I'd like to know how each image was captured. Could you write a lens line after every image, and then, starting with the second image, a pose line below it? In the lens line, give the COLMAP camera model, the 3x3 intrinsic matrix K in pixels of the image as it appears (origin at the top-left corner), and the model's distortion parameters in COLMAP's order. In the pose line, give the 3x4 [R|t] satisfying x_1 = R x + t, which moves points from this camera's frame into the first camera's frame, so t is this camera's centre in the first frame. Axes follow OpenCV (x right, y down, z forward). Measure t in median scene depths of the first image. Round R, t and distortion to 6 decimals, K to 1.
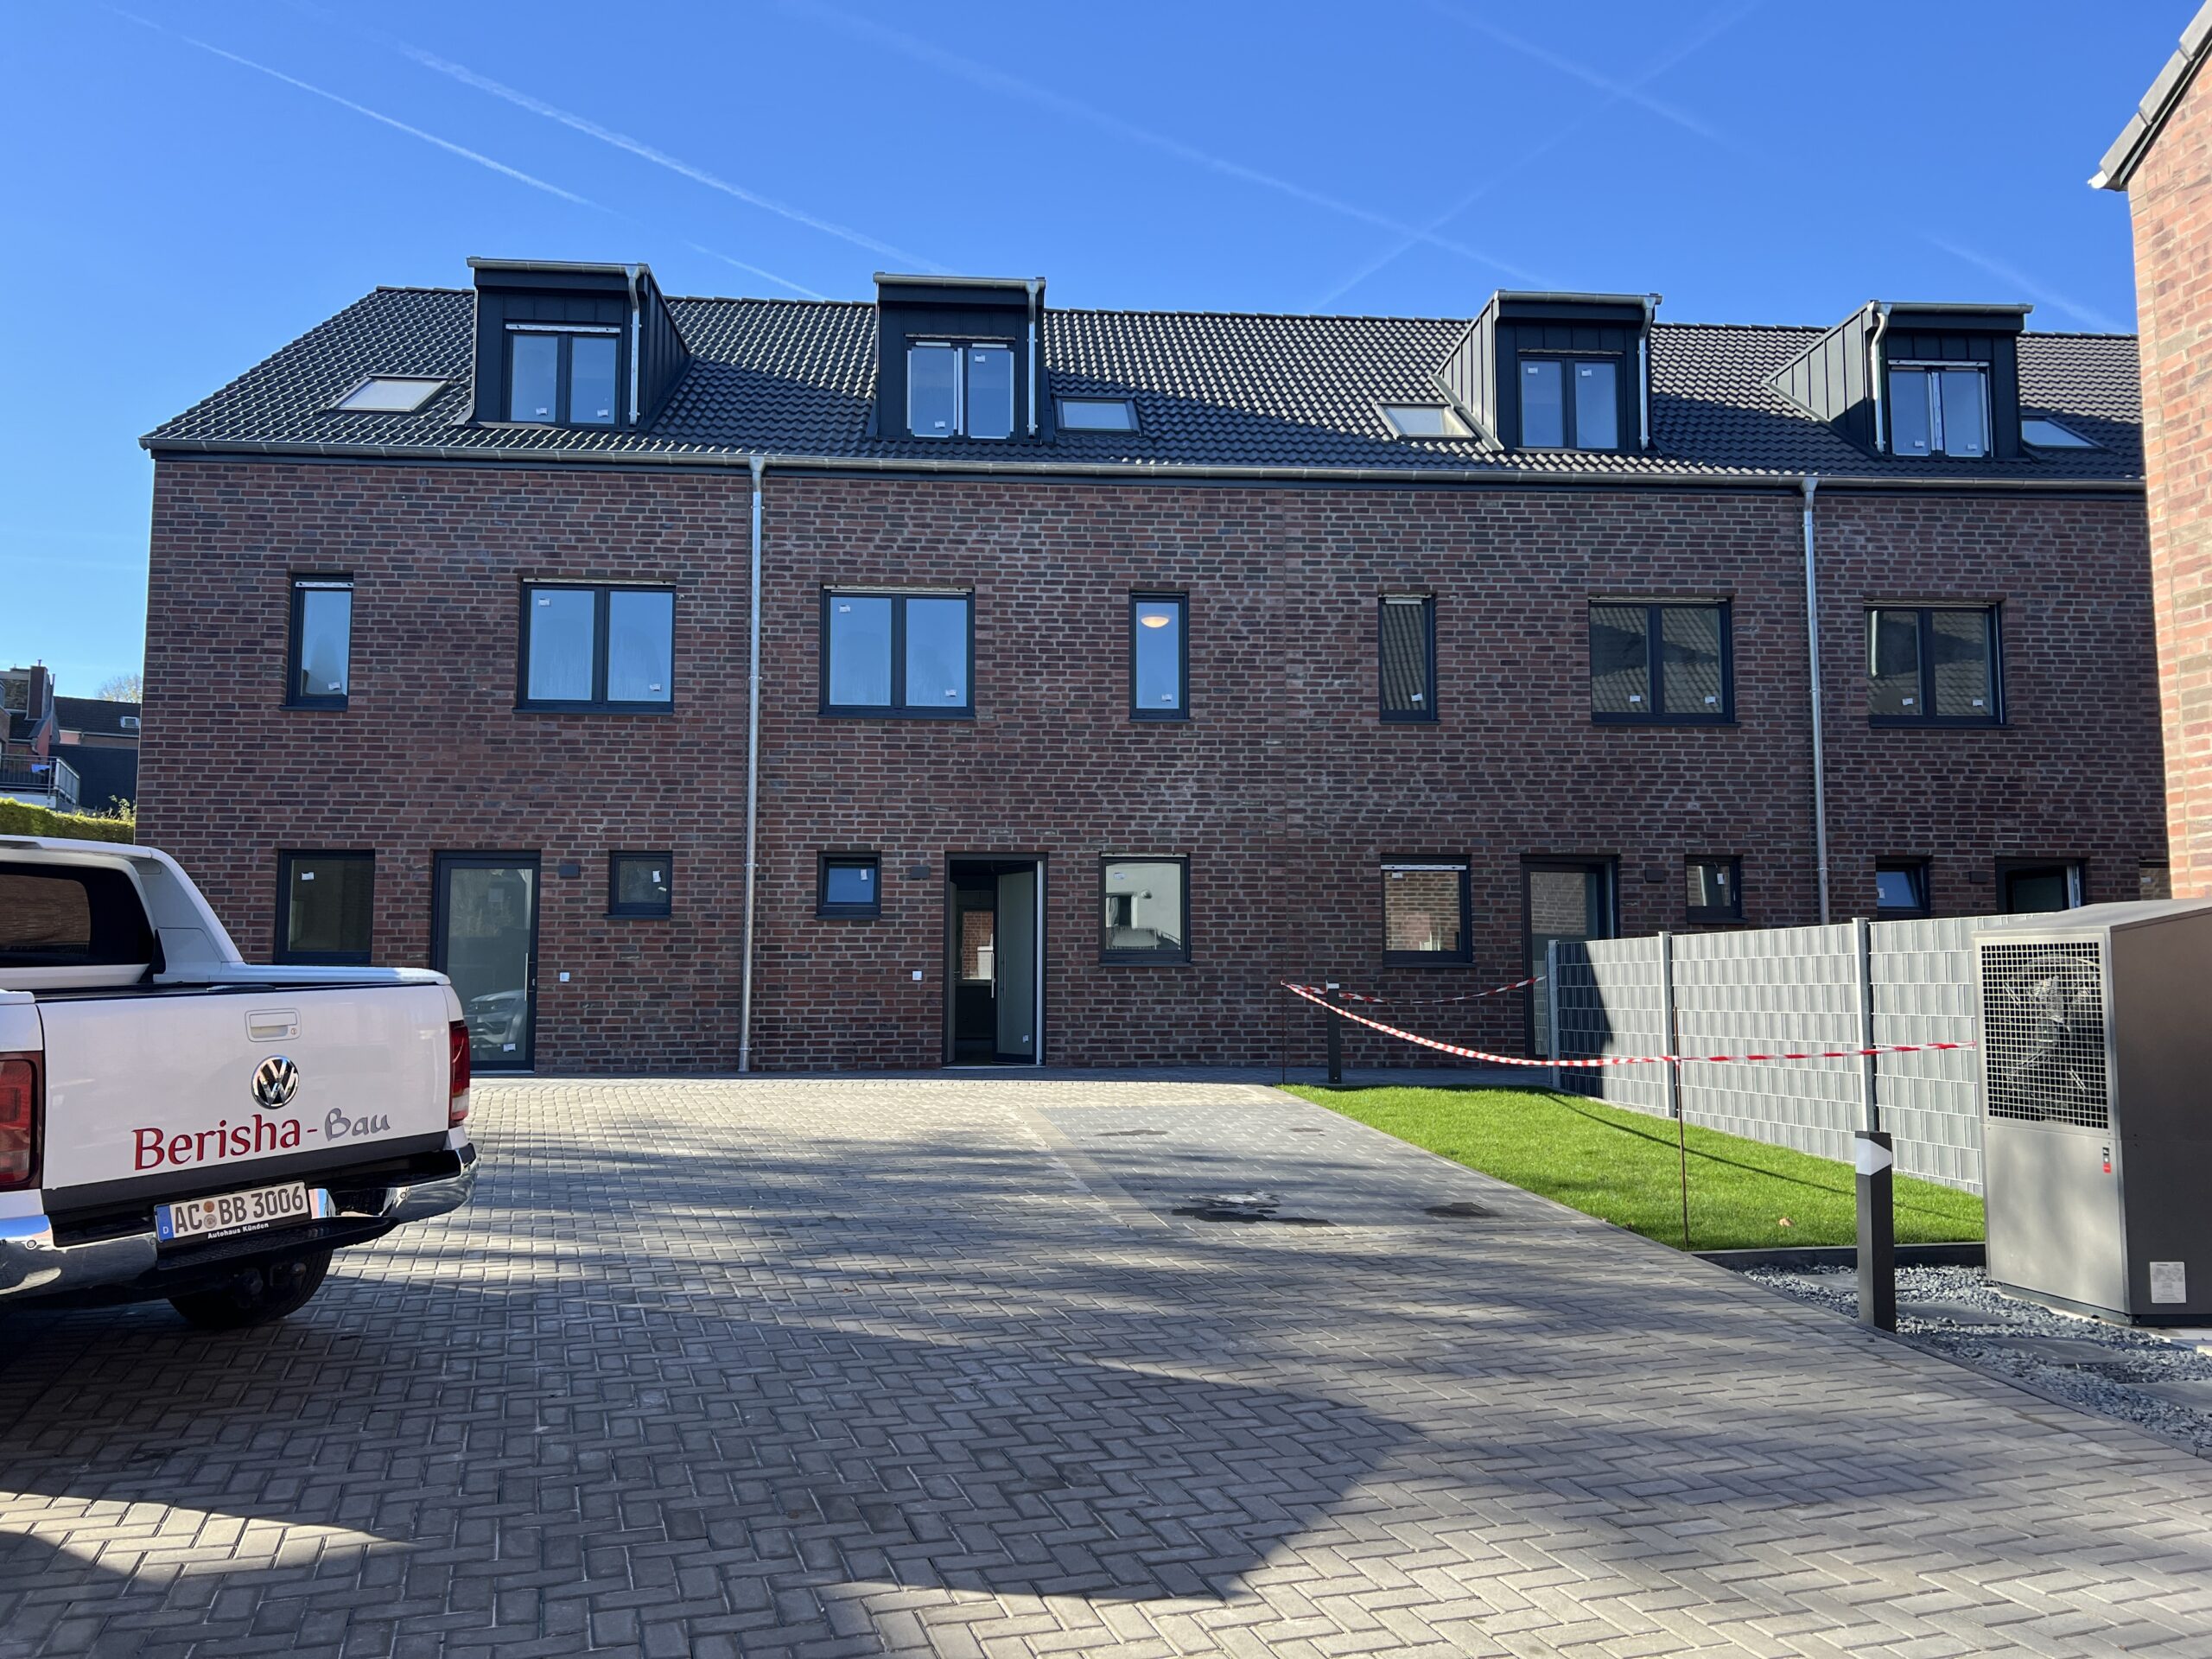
lens RADIAL K [[1658.4, 0, 1106.1], [0, 1658.4, 830.8], [0, 0, 1]] dist [0.051595, -0.056465]
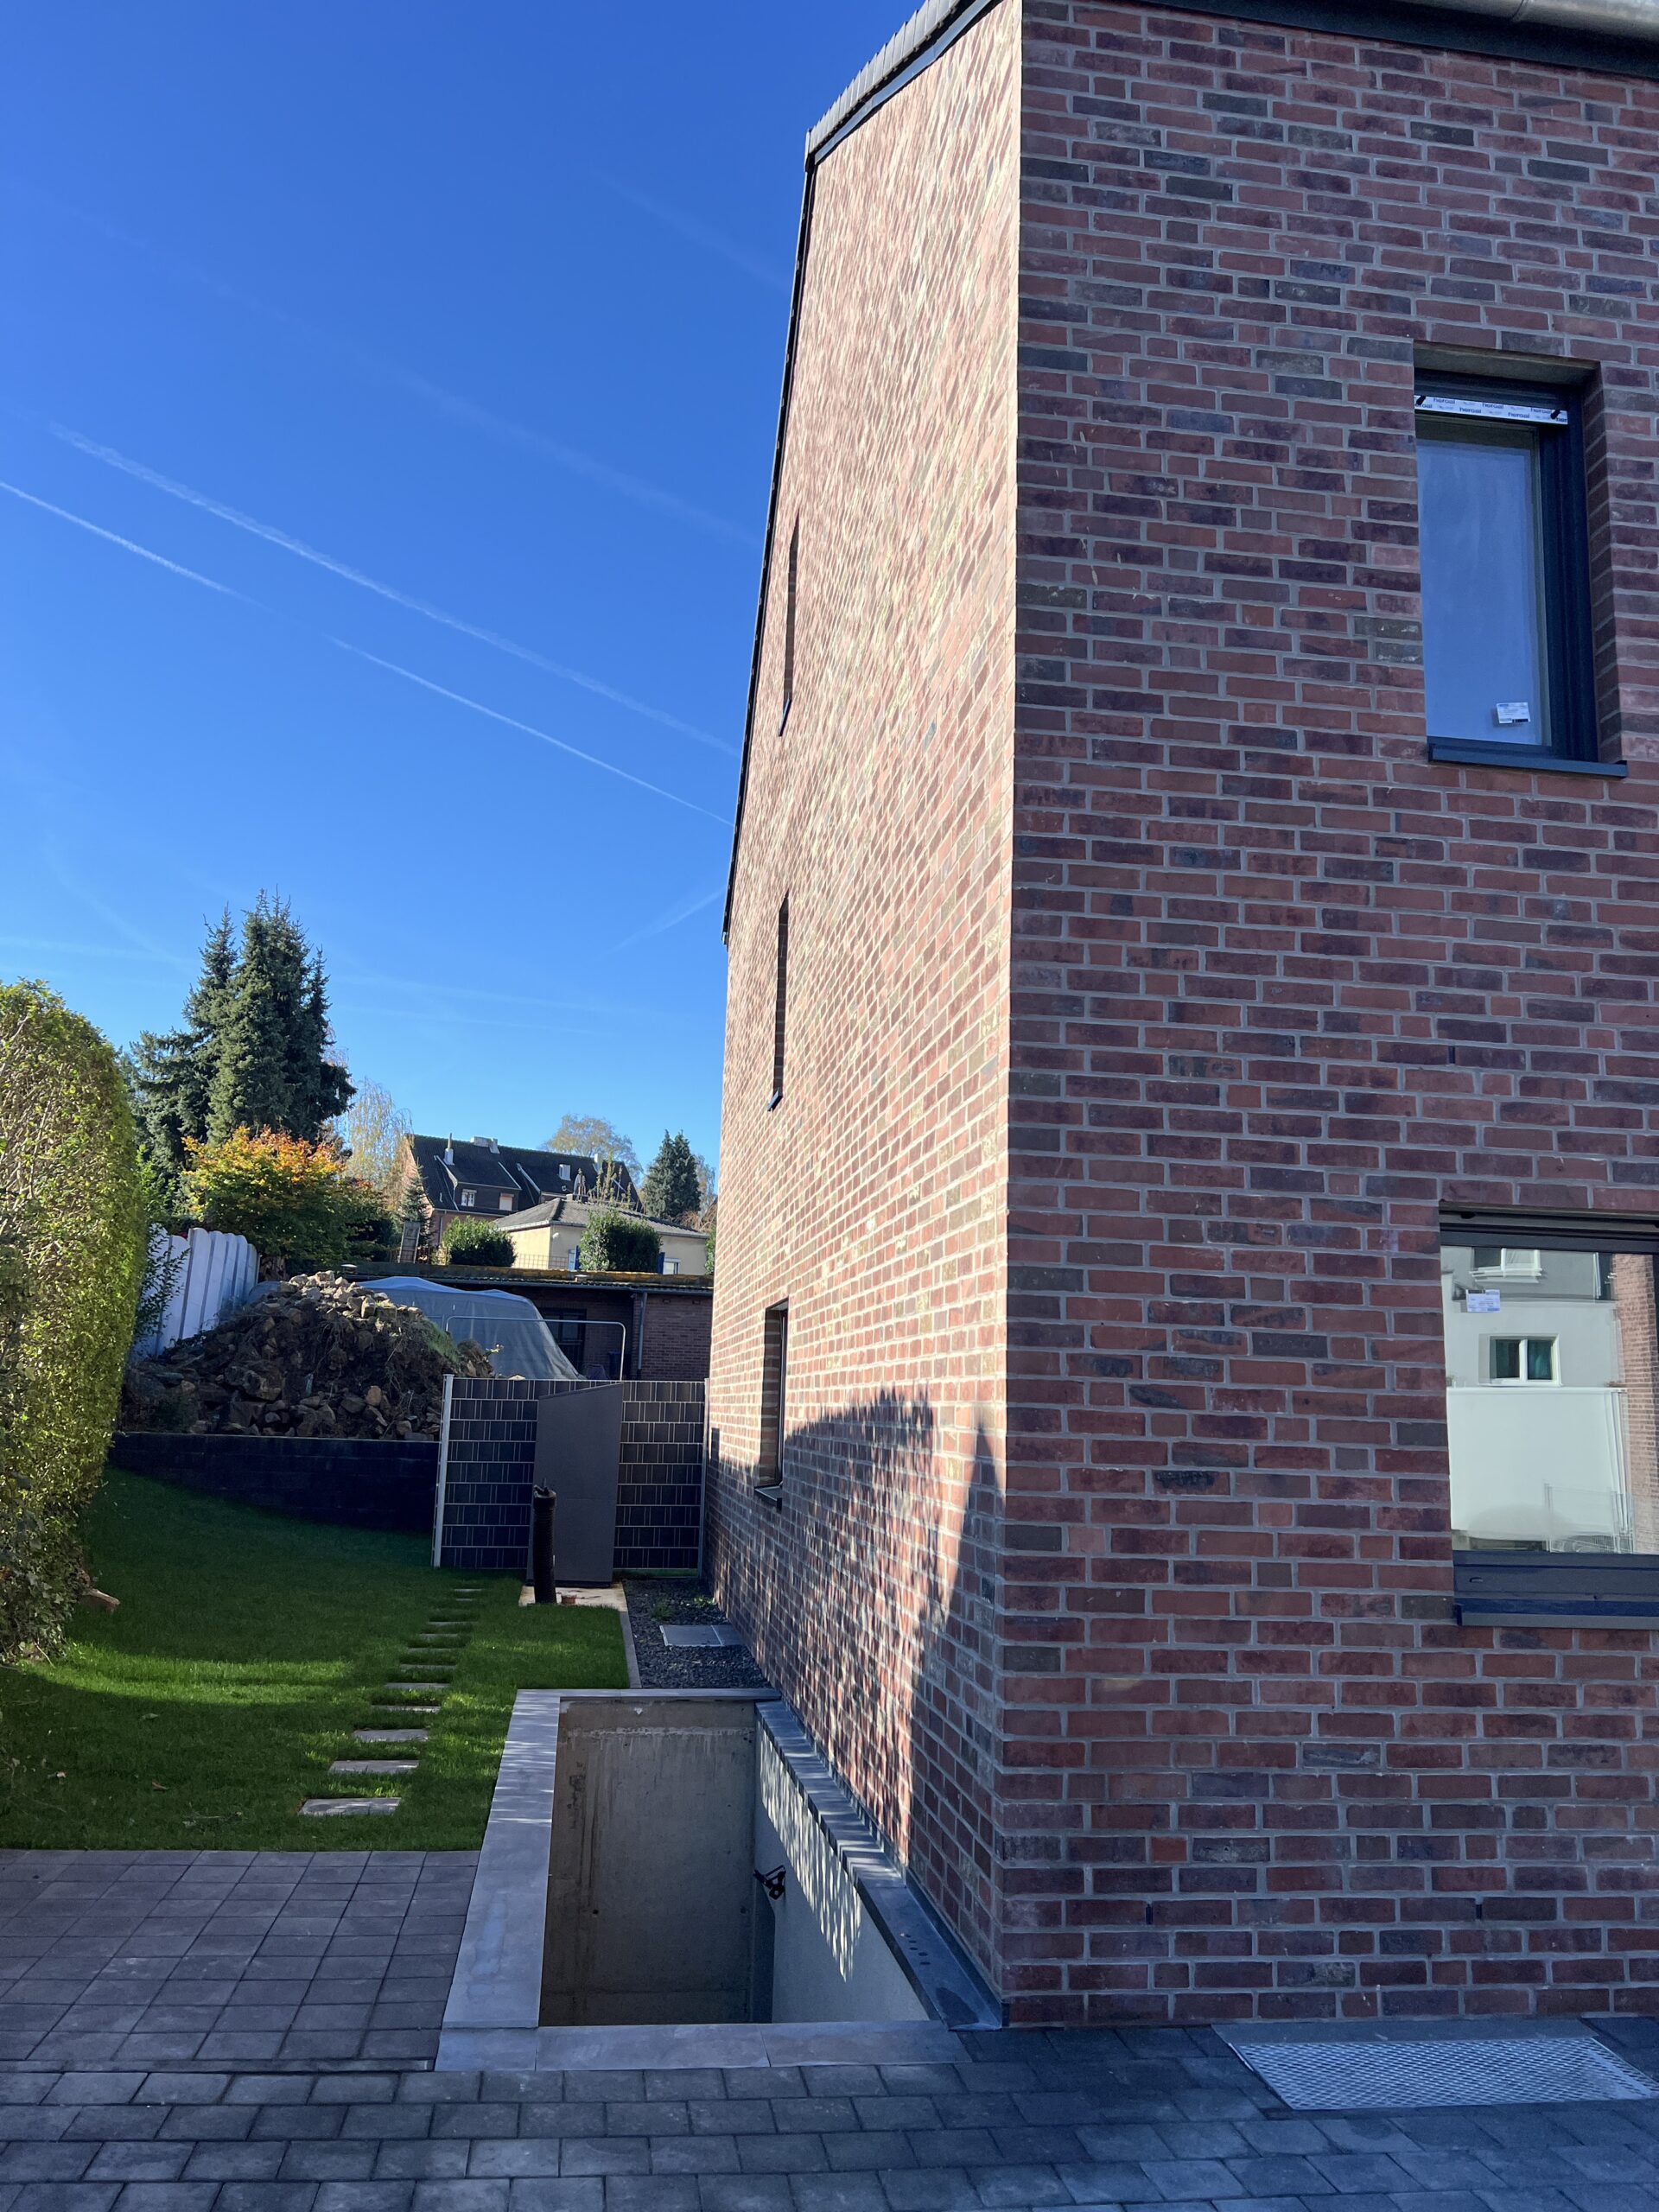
lens RADIAL K [[1658.4, 0, 819.9], [0, 1658.4, 1125.6], [0, 0, 1]] dist [0.051595, -0.056465]
pose [[0.997349, 0.040738, 0.060290, -0.622905], [-0.036356, 0.996737, -0.072071, 0.021673], [-0.063029, 0.069688, 0.995576, 0.704132]]
